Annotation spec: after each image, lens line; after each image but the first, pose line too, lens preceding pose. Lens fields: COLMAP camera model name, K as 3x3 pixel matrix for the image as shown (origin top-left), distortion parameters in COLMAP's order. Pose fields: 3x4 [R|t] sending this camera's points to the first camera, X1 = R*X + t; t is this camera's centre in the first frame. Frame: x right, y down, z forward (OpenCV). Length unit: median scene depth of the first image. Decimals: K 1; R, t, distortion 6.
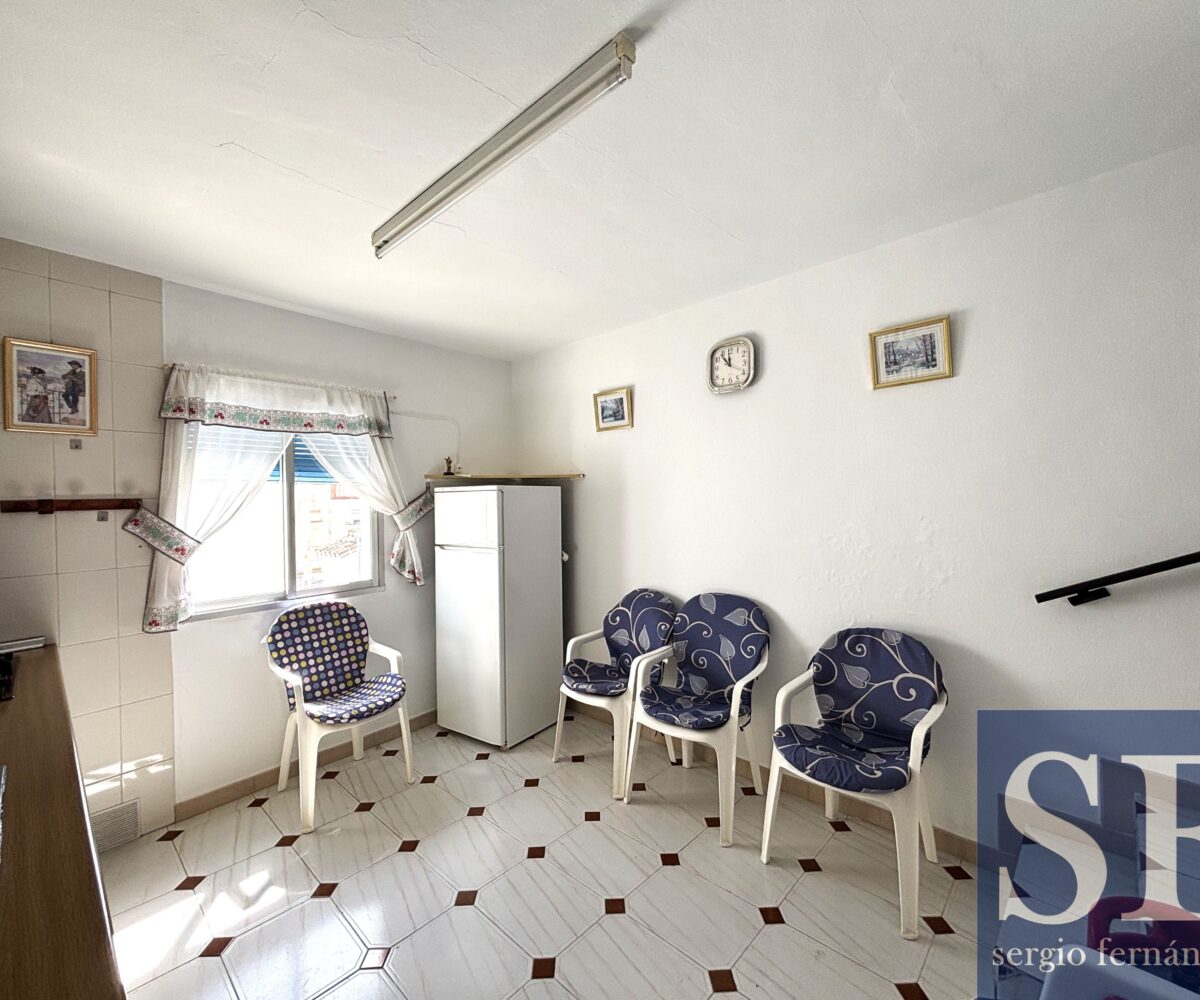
lens RADIAL K [[533.1, 0, 598.5], [0, 533.1, 497.5], [0, 0, 1]] dist [-0.002467, -0.000554]
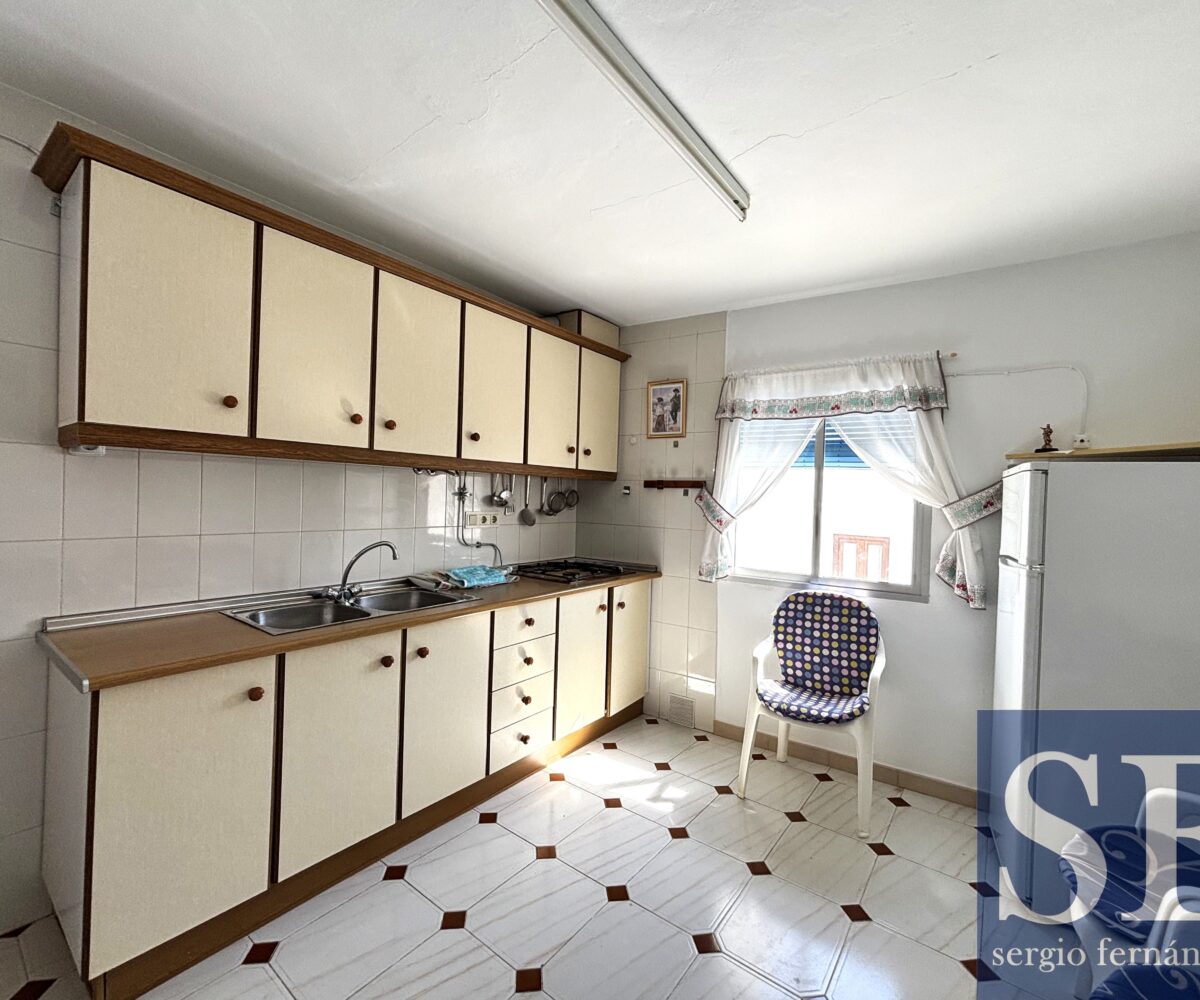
lens RADIAL K [[533.1, 0, 598.5], [0, 533.1, 497.5], [0, 0, 1]] dist [-0.002467, -0.000554]
pose [[0.098555, 0.018041, -0.994968, 0.391212], [-0.036536, 0.999227, 0.014500, 0.029147], [0.994461, 0.034923, 0.099138, 0.504110]]
